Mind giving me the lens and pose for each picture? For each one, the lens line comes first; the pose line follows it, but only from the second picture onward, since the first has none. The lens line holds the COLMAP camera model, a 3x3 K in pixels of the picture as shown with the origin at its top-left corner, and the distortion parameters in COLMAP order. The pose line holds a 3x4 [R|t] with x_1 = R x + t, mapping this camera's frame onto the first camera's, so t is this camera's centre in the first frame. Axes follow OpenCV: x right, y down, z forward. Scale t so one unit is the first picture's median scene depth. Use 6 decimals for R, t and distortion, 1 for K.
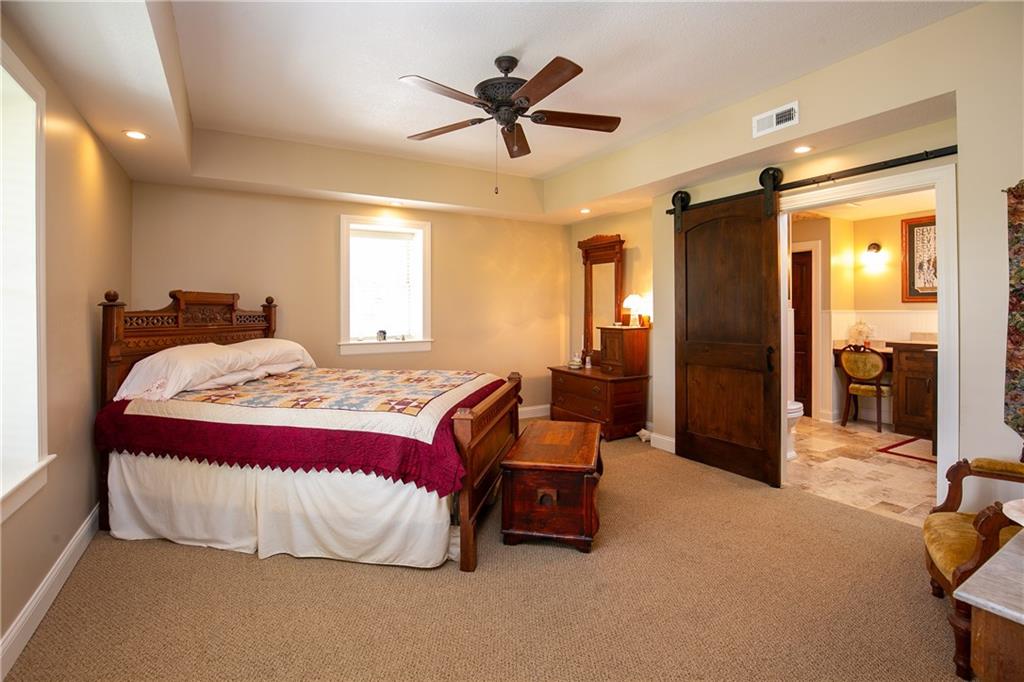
lens RADIAL K [[470.1, 0, 504.6], [0, 470.1, 311.8], [0, 0, 1]] dist [-0.026106, -0.000749]
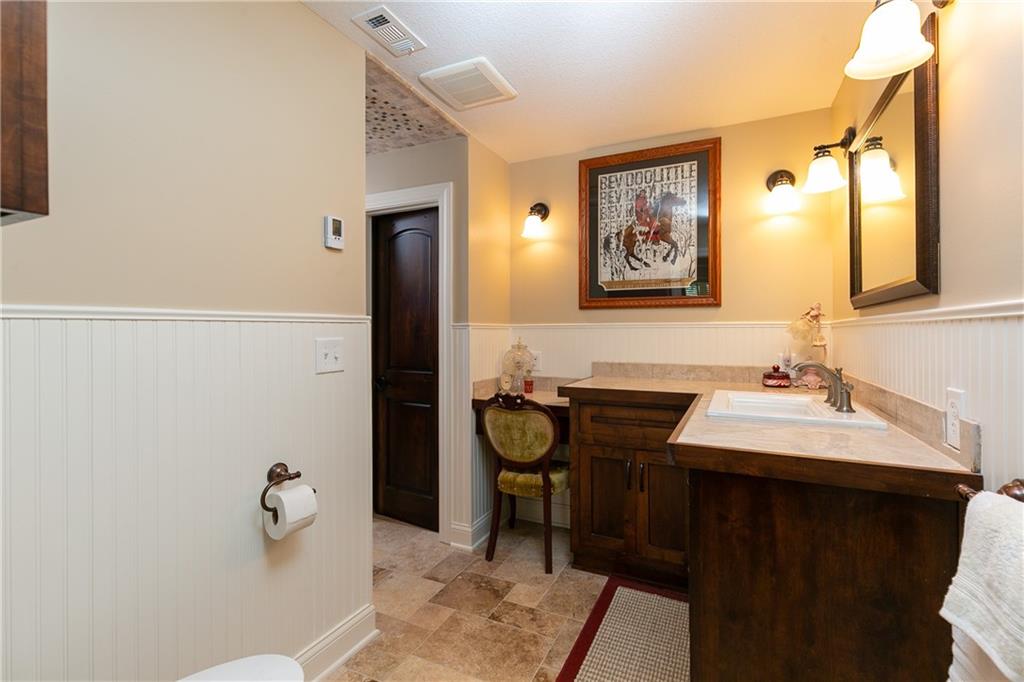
lens RADIAL K [[470.1, 0, 529.7], [0, 470.1, 329.7], [0, 0, 1]] dist [-0.026106, -0.000749]
pose [[0.796724, 0.003922, 0.604331, 0.496596], [0.000852, 0.999971, -0.007614, 0.009858], [-0.604343, 0.006581, 0.796697, 0.615602]]
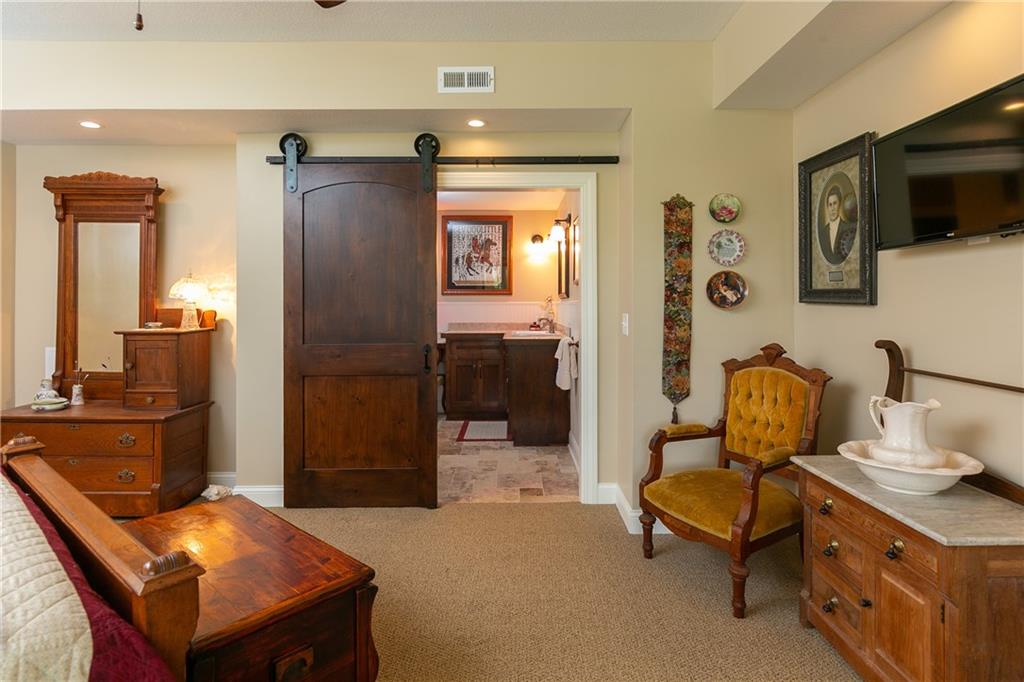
lens RADIAL K [[554.0, 0, 517.7], [0, 554.0, 304.8], [0, 0, 1]] dist [-0.002642, -0.001676]
pose [[0.496866, -0.004306, 0.867816, -0.151614], [0.004333, 0.999988, 0.002481, 0.000277], [-0.867816, 0.002528, 0.496879, 0.239067]]
